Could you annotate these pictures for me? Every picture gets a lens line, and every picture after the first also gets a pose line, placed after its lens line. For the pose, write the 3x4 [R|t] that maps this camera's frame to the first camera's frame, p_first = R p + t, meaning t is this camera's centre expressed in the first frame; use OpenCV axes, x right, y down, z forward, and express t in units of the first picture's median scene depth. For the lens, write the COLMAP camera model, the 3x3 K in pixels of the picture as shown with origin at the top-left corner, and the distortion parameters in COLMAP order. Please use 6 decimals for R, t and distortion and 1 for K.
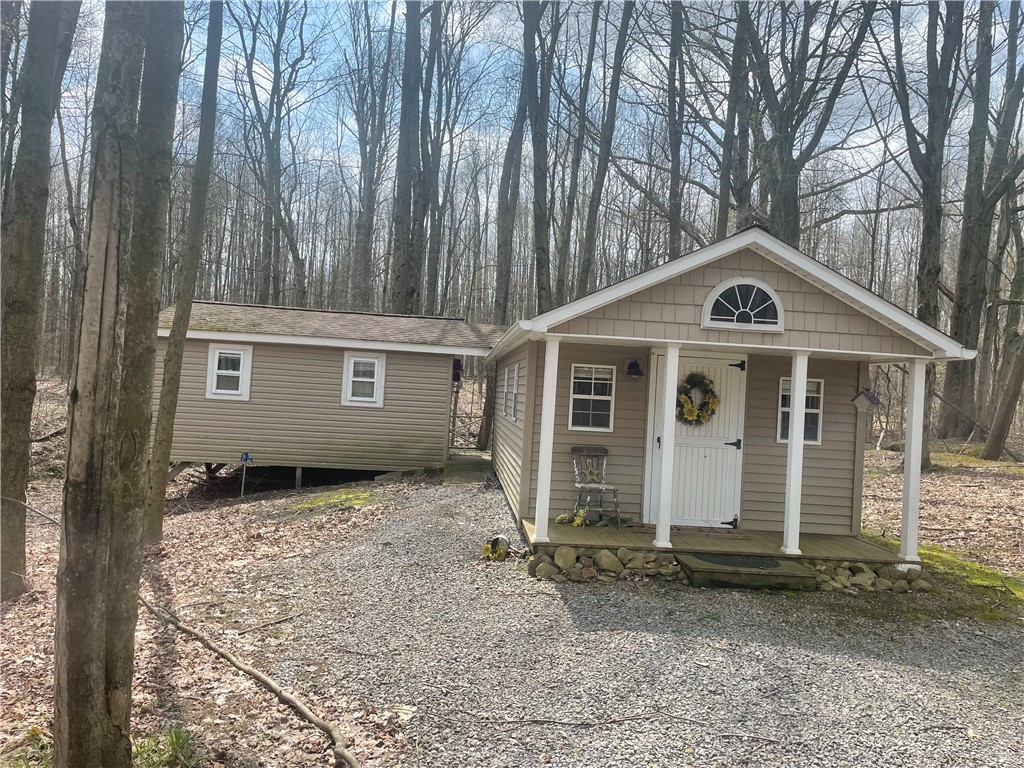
lens RADIAL K [[762.0, 0, 513.3], [0, 762.0, 385.4], [0, 0, 1]] dist [0.089485, -0.119464]
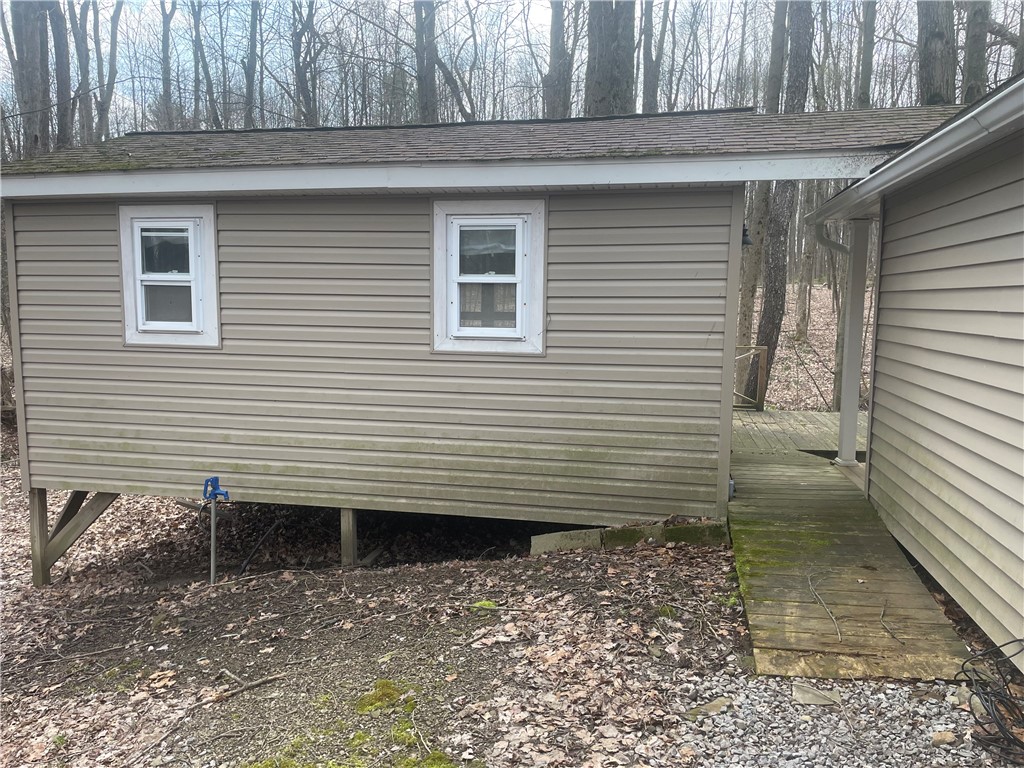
lens RADIAL K [[762.0, 0, 513.3], [0, 762.0, 385.4], [0, 0, 1]] dist [0.089485, -0.119464]
pose [[0.961319, -0.018232, -0.274835, -0.085215], [0.048363, 0.993478, 0.103260, 0.006075], [0.271160, -0.112558, 0.955931, 0.650460]]
